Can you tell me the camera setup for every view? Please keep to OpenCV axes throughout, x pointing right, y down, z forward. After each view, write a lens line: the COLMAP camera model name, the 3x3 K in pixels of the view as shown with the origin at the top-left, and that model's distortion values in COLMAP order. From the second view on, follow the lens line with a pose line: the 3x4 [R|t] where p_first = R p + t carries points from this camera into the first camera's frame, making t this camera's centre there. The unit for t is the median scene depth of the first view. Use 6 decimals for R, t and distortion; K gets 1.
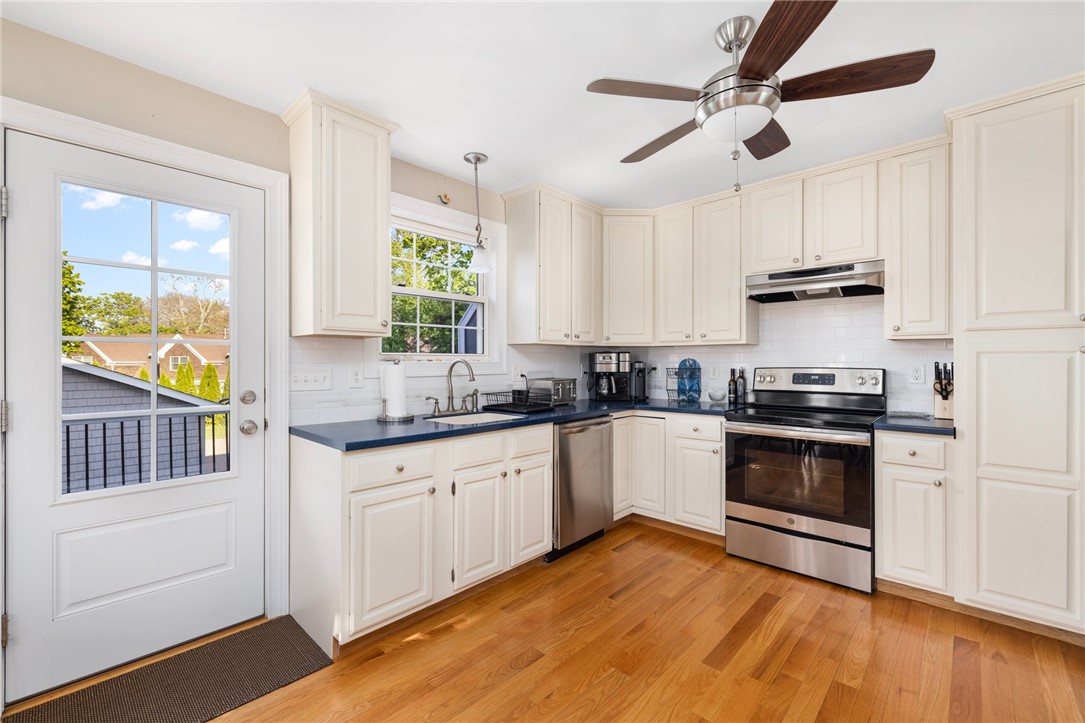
lens RADIAL K [[453.6, 0, 533.1], [0, 453.6, 363.2], [0, 0, 1]] dist [-0.004356, 0.000918]
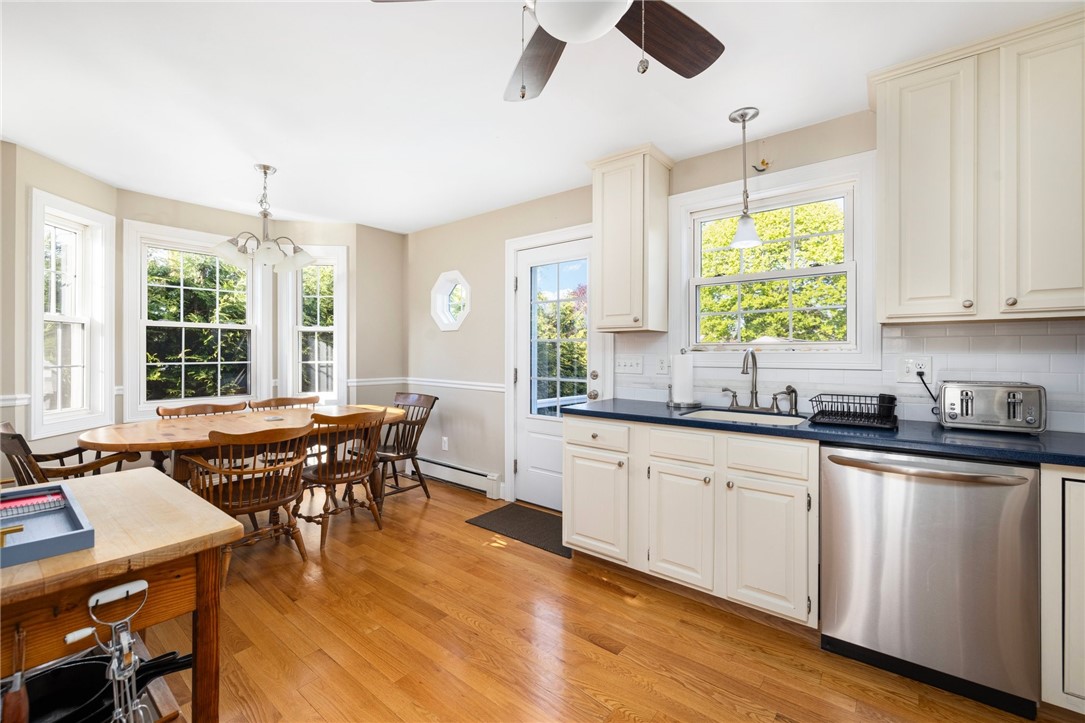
lens RADIAL K [[453.6, 0, 538.3], [0, 453.6, 356.0], [0, 0, 1]] dist [-0.004356, 0.000918]
pose [[0.089351, 0.006133, -0.995981, 0.654138], [-0.006631, 0.999963, 0.005563, 0.002820], [0.995978, 0.006107, 0.089388, 0.503859]]
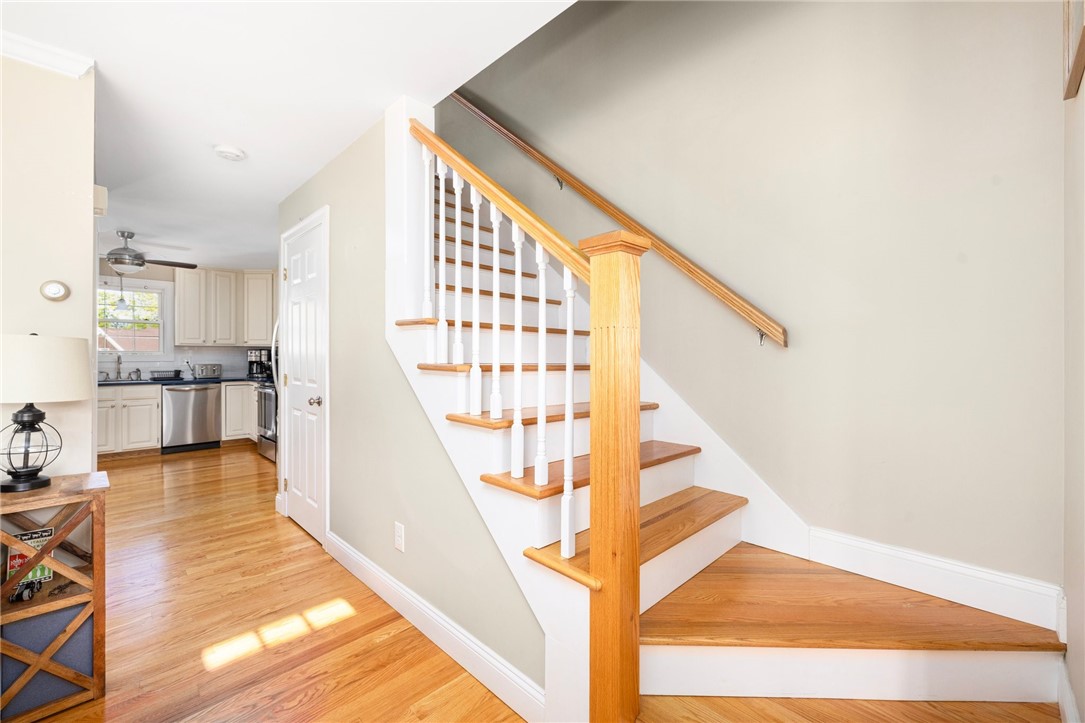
lens RADIAL K [[453.6, 0, 534.9], [0, 453.6, 355.9], [0, 0, 1]] dist [-0.004356, 0.000918]
pose [[0.999395, 0.003934, -0.034565, 1.725214], [-0.004035, 0.999988, -0.002857, 0.000211], [0.034553, 0.002995, 0.999398, -0.934443]]
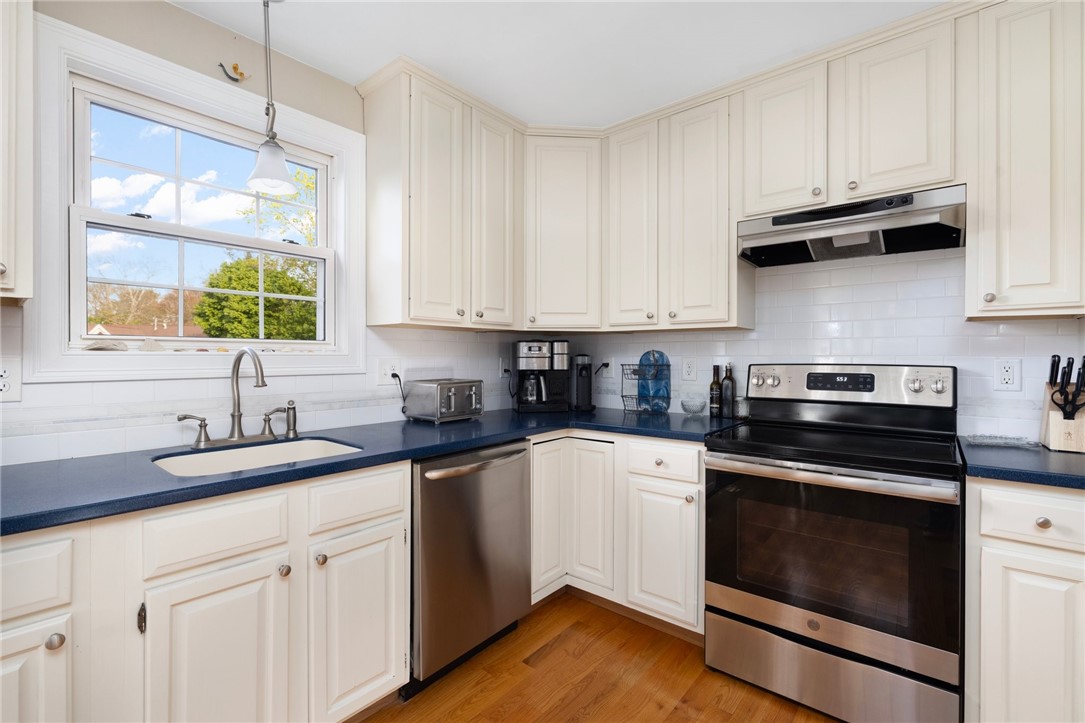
lens RADIAL K [[486.0, 0, 533.7], [0, 486.0, 358.7], [0, 0, 1]] dist [-0.003121, 0.000216]
pose [[0.998152, 0.002507, 0.060721, 0.155300], [-0.002600, 0.999996, 0.001451, 0.002557], [-0.060717, -0.001606, 0.998154, 0.364996]]
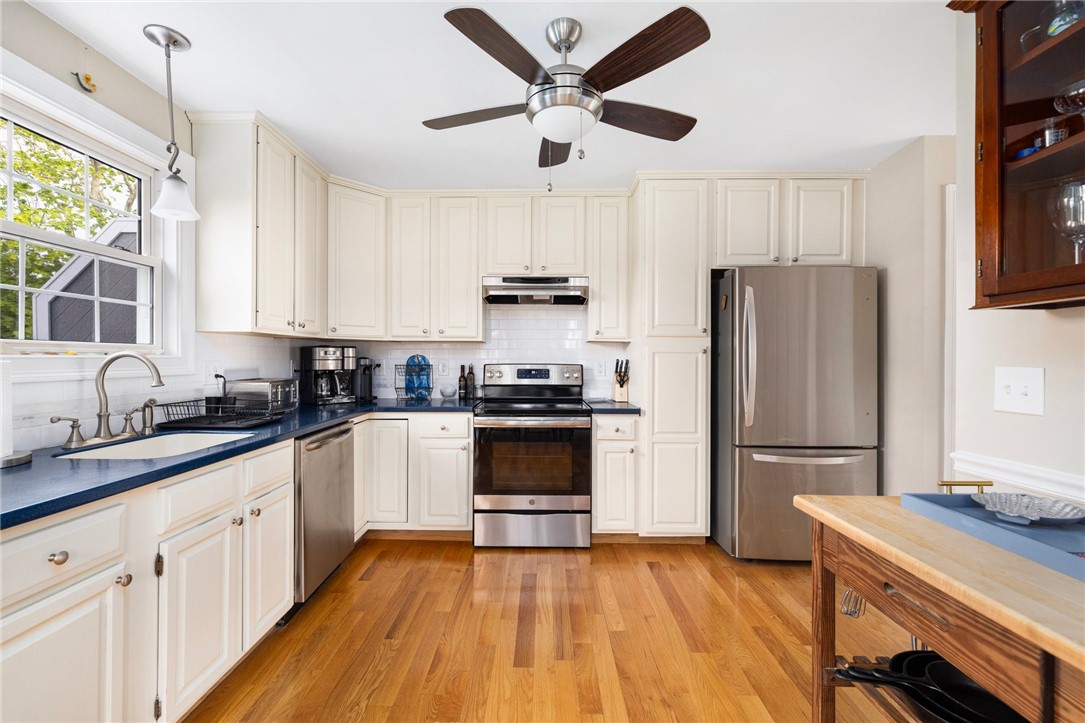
lens RADIAL K [[453.6, 0, 532.9], [0, 453.6, 361.3], [0, 0, 1]] dist [-0.004356, 0.000918]
pose [[0.736413, 0.000087, 0.676533, -0.167268], [-0.002730, 0.999992, 0.002843, 0.000501], [-0.676527, -0.003940, 0.736407, 0.168847]]
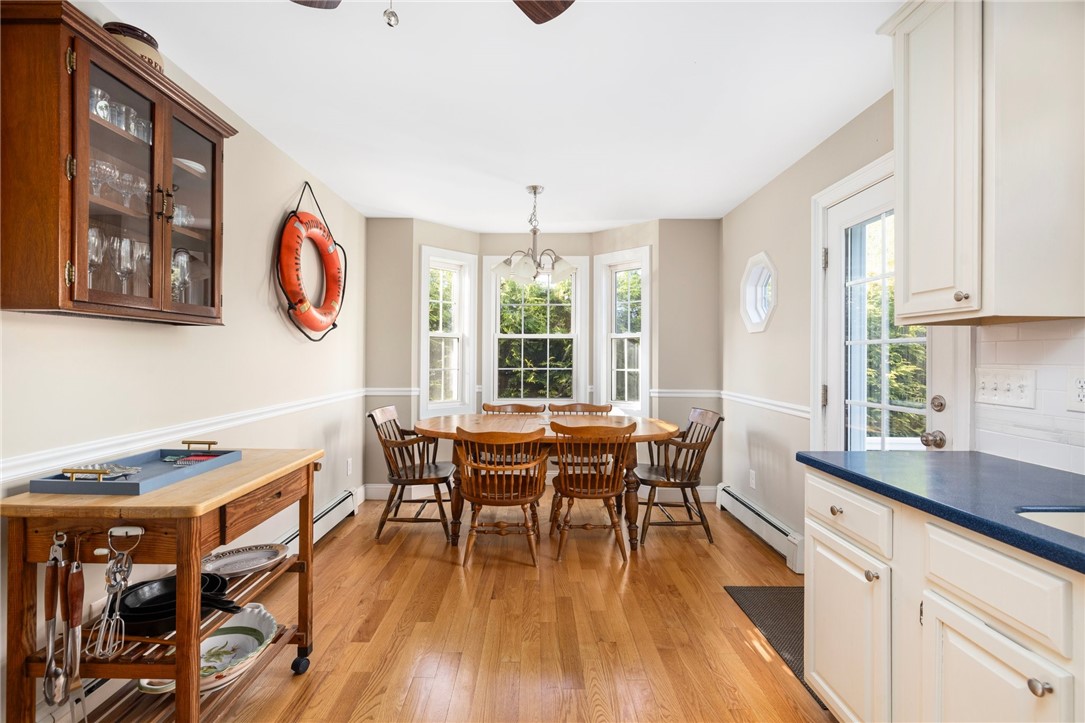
lens RADIAL K [[486.0, 0, 541.1], [0, 486.0, 358.0], [0, 0, 1]] dist [-0.003121, 0.000216]
pose [[-0.708439, -0.004457, -0.705758, 0.390449], [-0.008736, 0.999959, 0.002455, -0.003731], [0.705718, 0.007904, -0.708449, 0.833601]]
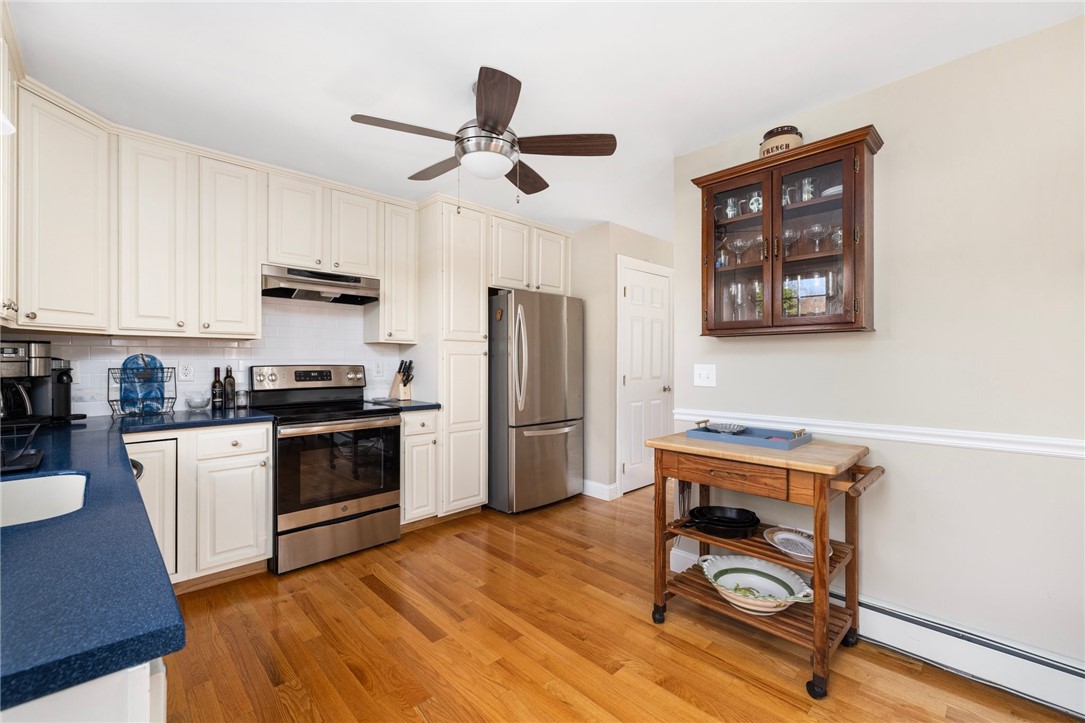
lens RADIAL K [[453.6, 0, 530.1], [0, 453.6, 364.3], [0, 0, 1]] dist [-0.004356, 0.000918]
pose [[0.051995, -0.007622, 0.998618, -0.441480], [-0.000600, 0.999970, 0.007663, -0.000683], [-0.998647, -0.000997, 0.051989, 0.469930]]
